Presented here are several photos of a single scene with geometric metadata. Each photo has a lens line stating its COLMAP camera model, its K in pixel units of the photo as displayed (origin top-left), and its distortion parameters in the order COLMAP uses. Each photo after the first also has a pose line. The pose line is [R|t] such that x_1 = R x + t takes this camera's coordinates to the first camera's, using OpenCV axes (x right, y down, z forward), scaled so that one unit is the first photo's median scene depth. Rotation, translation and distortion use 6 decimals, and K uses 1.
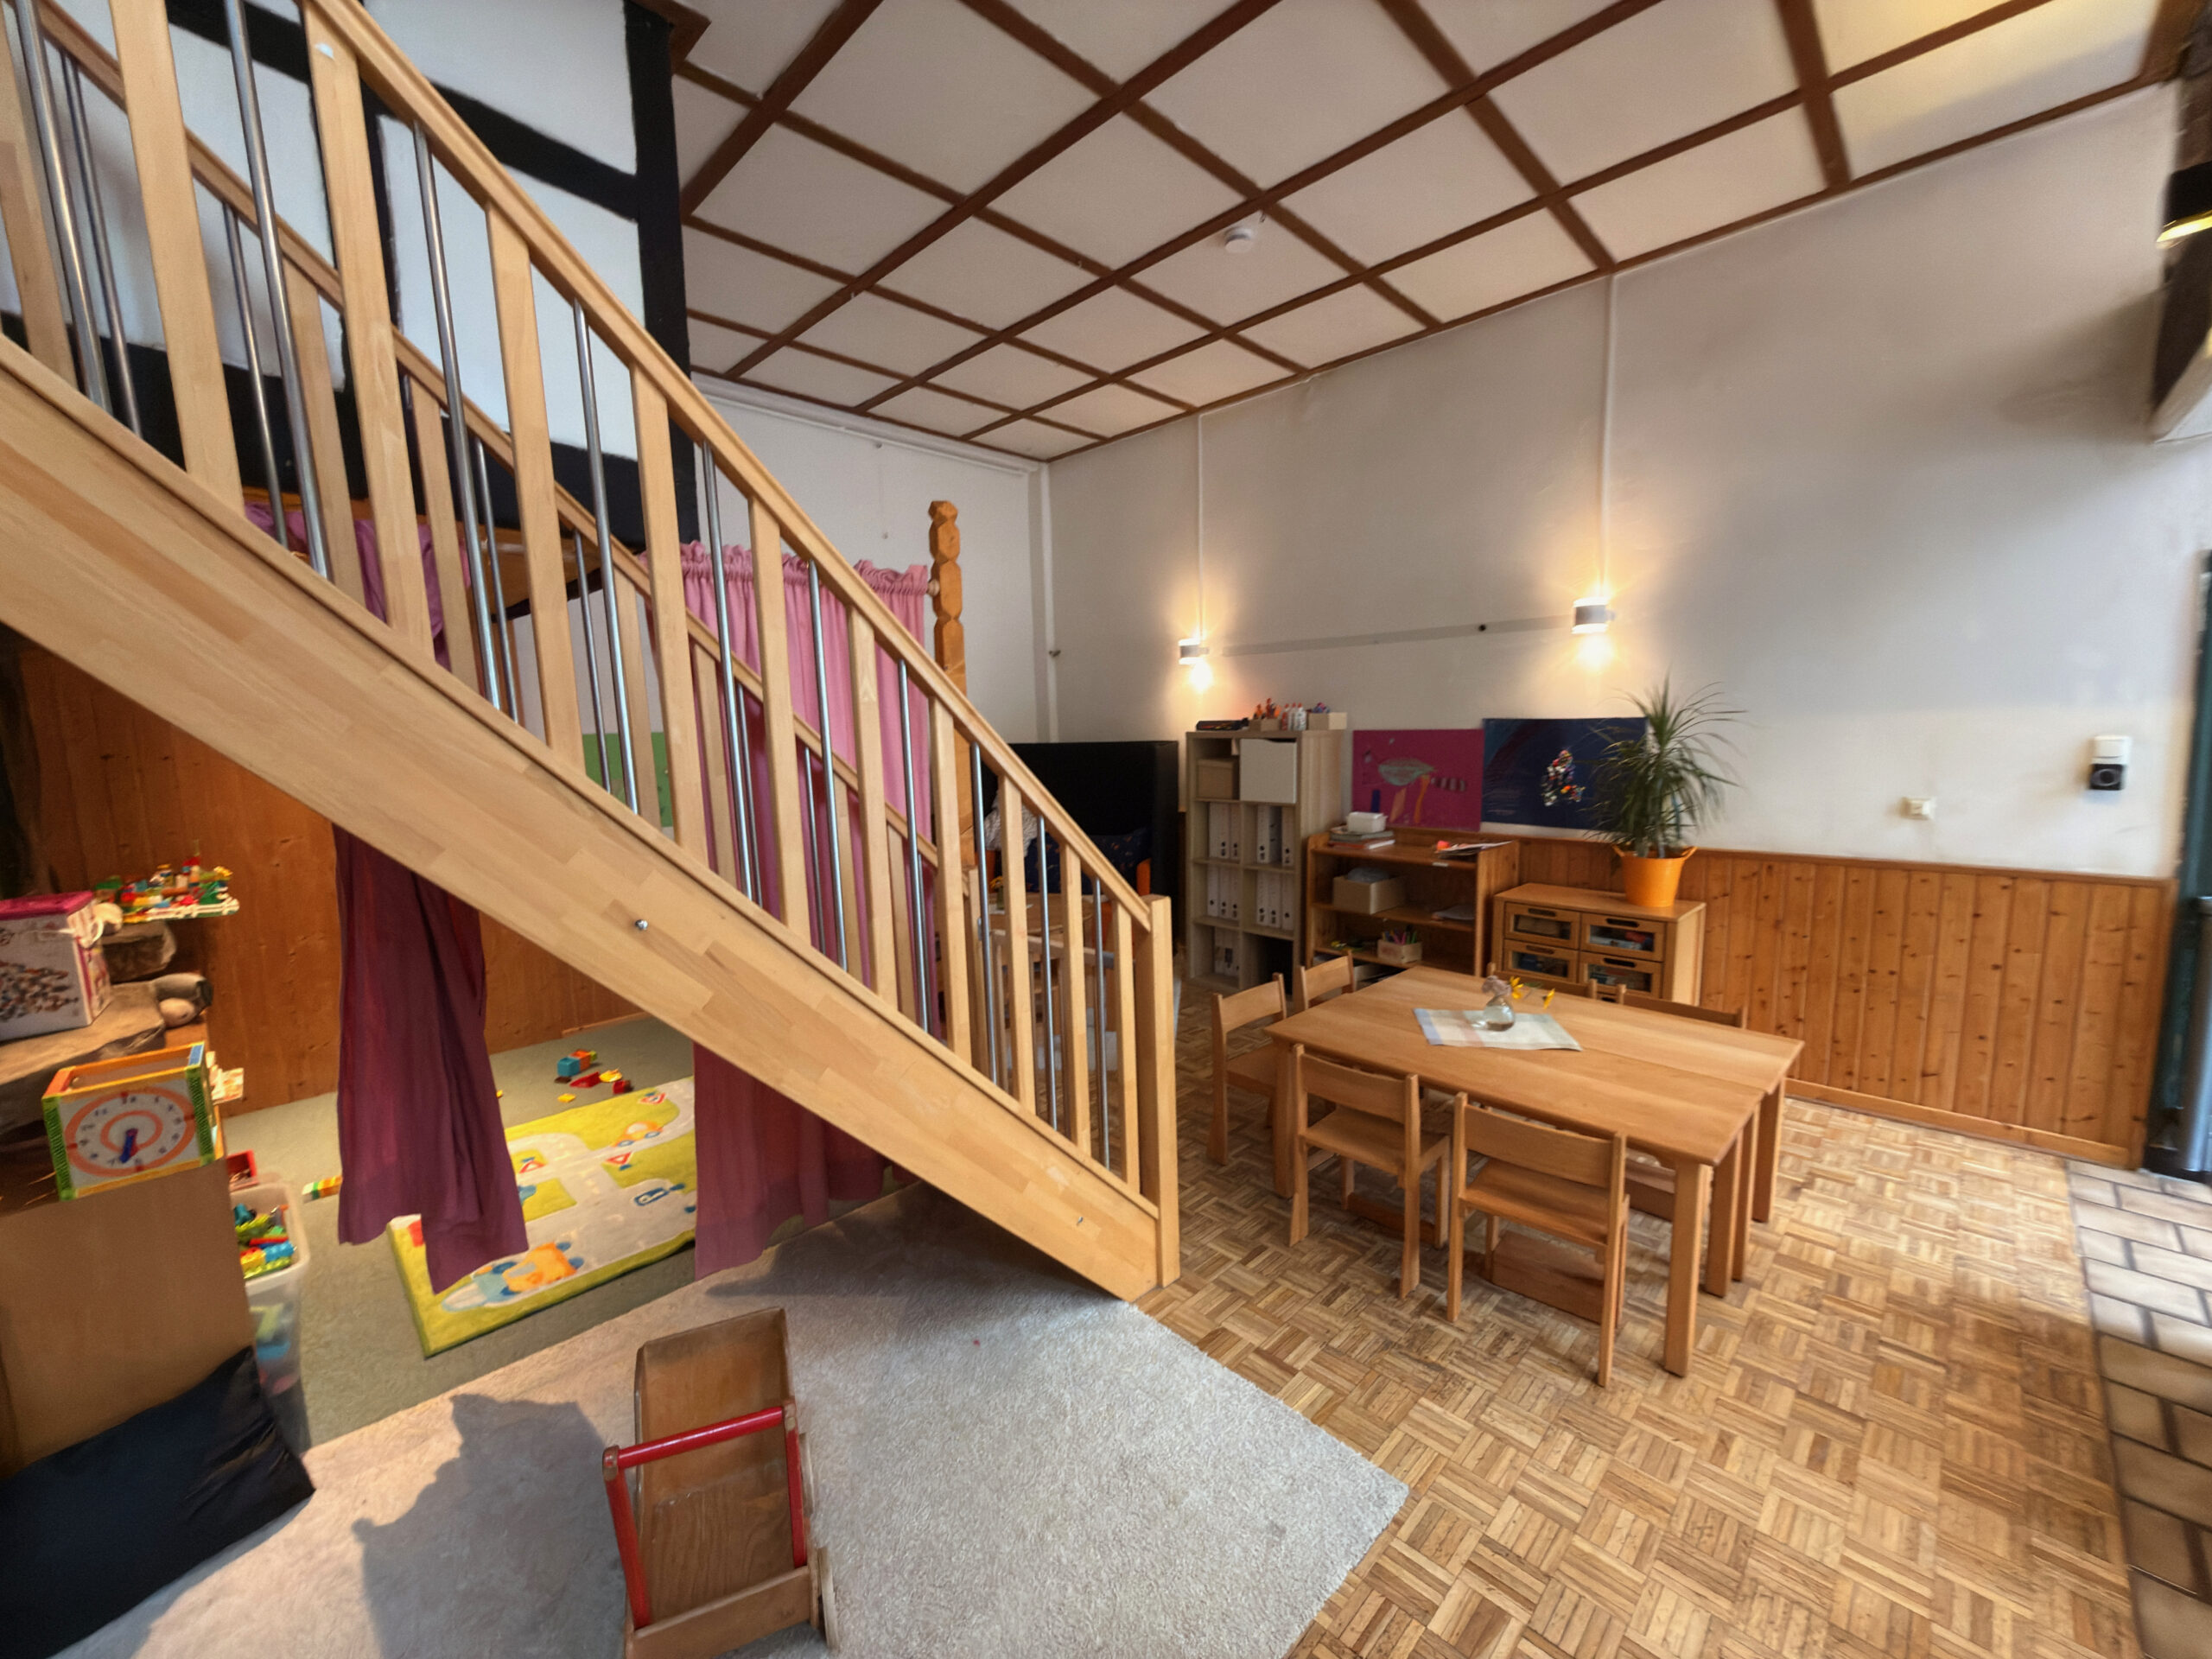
lens RADIAL K [[875.8, 0, 1108.3], [0, 875.8, 845.6], [0, 0, 1]] dist [0.002133, 0.000262]
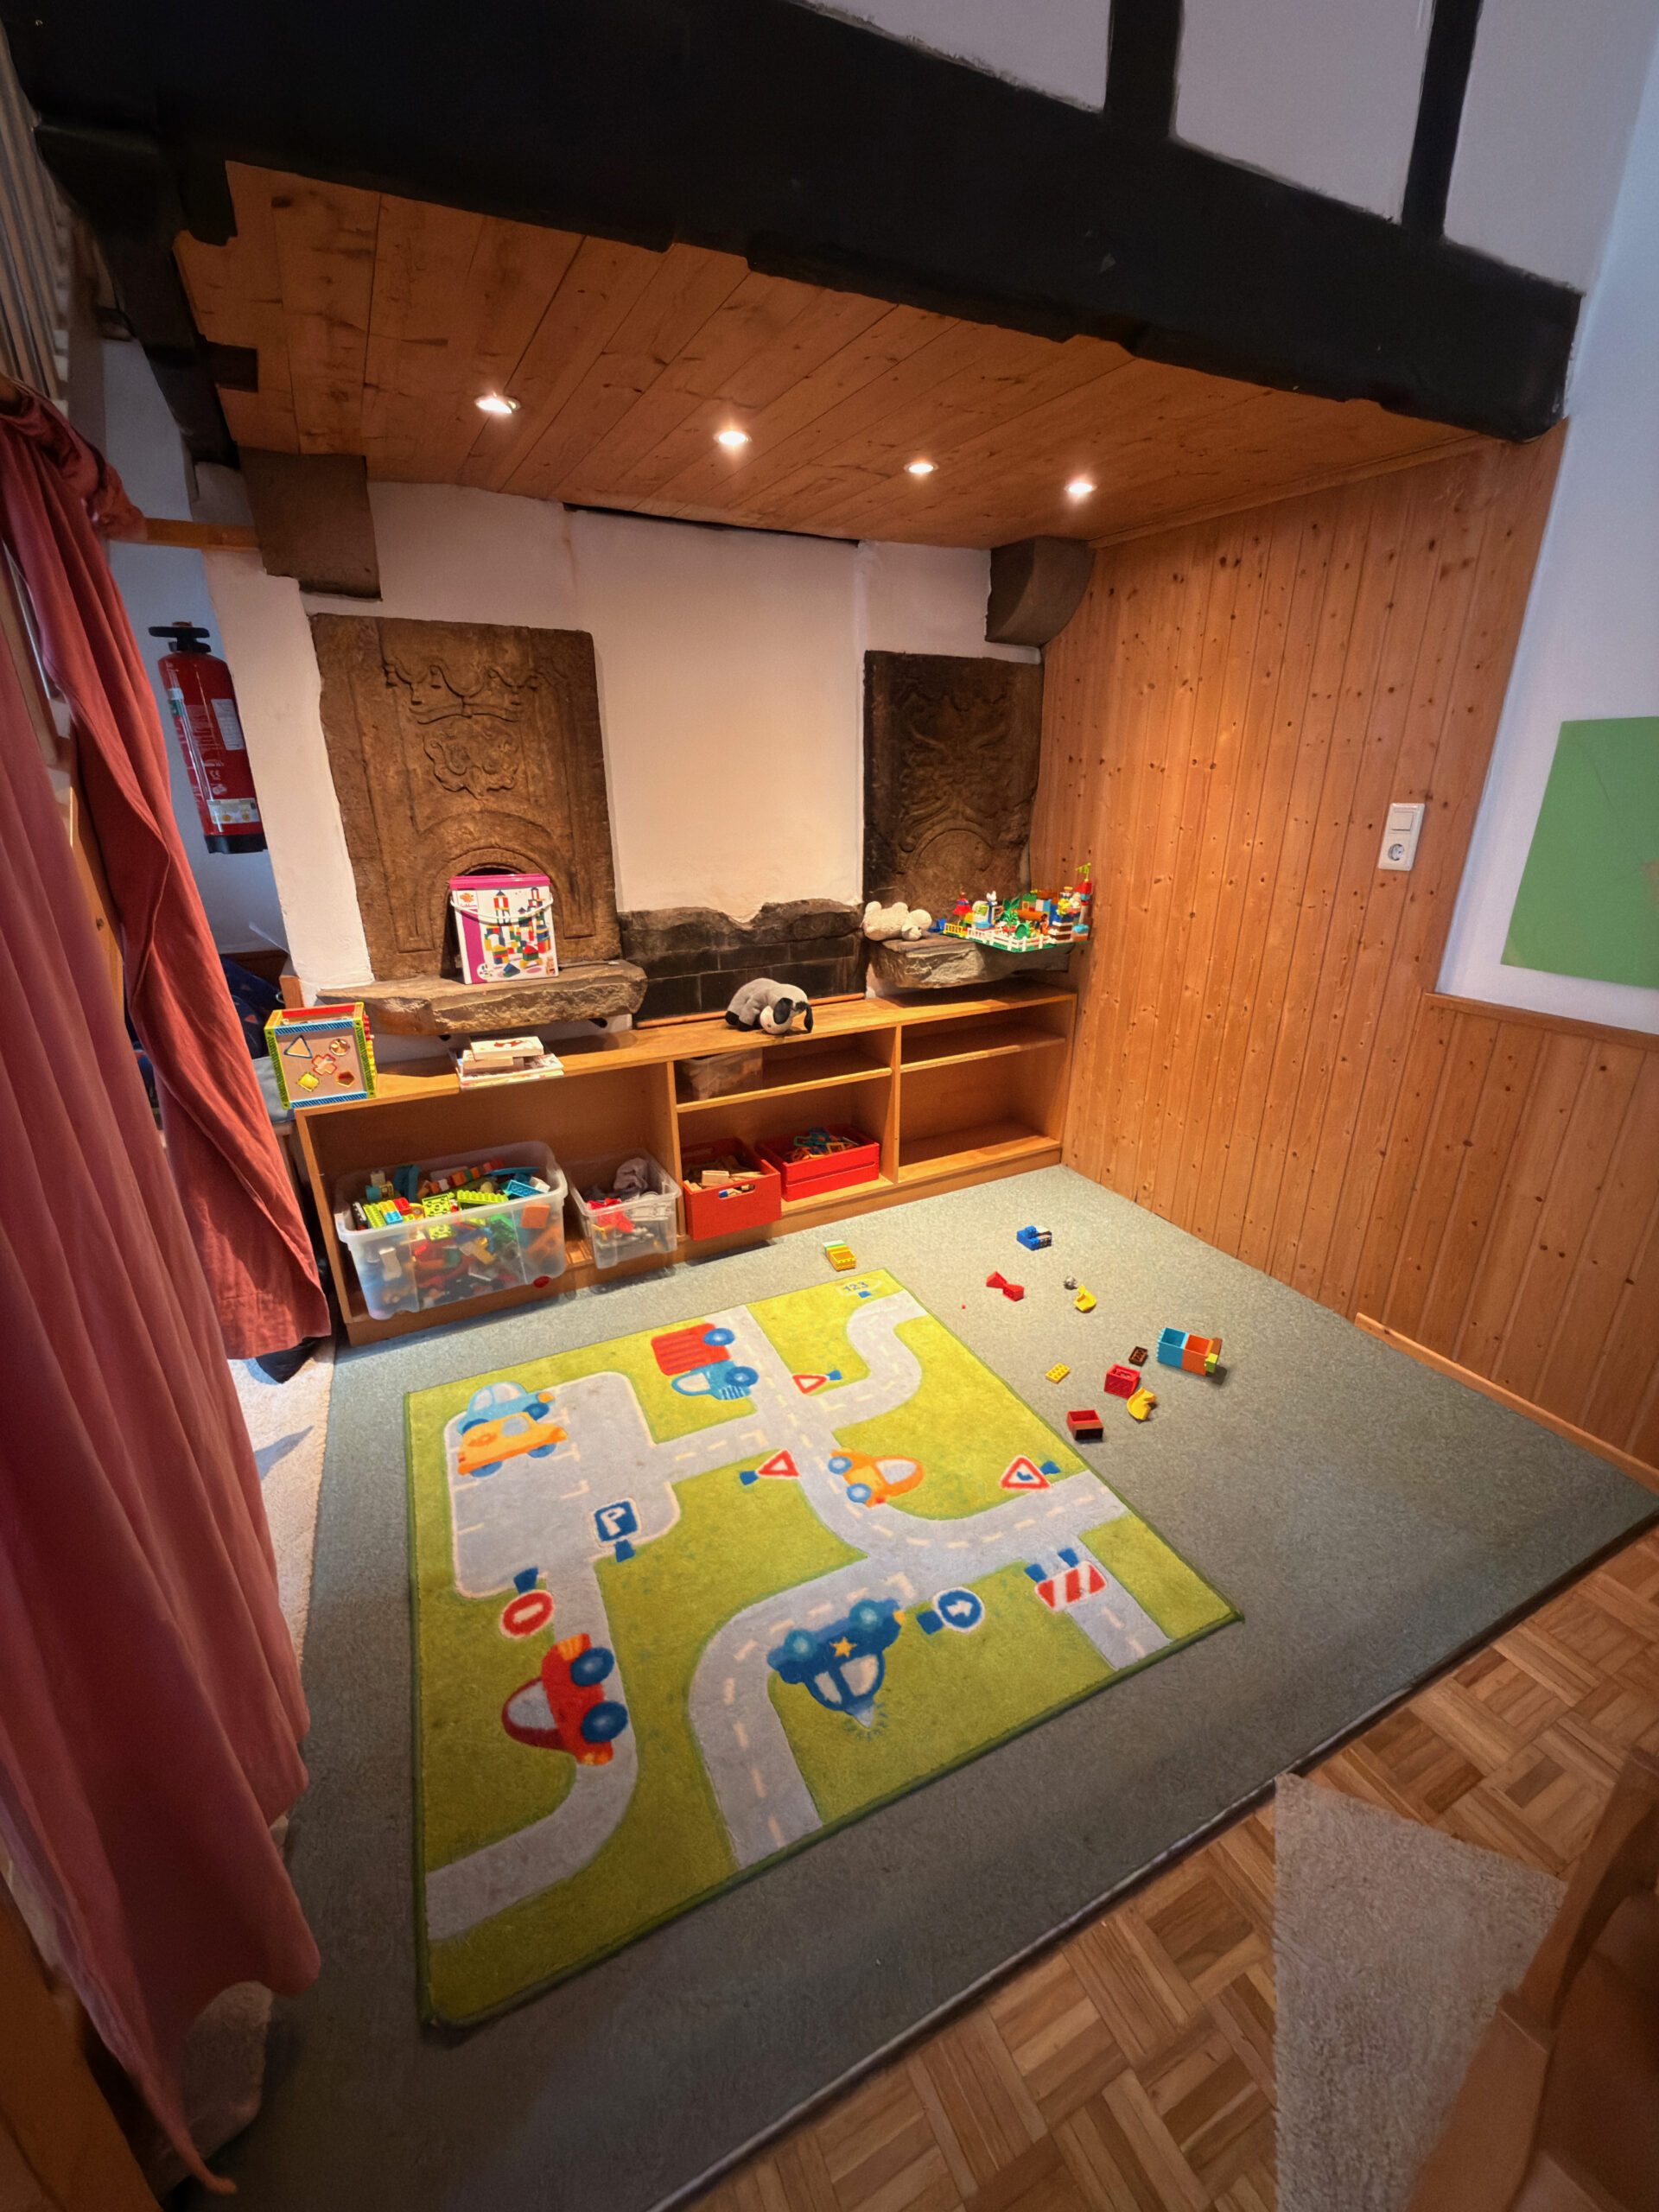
lens RADIAL K [[875.8, 0, 831.3], [0, 875.8, 1107.0], [0, 0, 1]] dist [0.002133, 0.000262]
pose [[-0.332762, 0.359997, -0.871591, -0.123805], [-0.105503, 0.904249, 0.413766, -0.132586], [0.937090, 0.229642, -0.262919, 1.153022]]
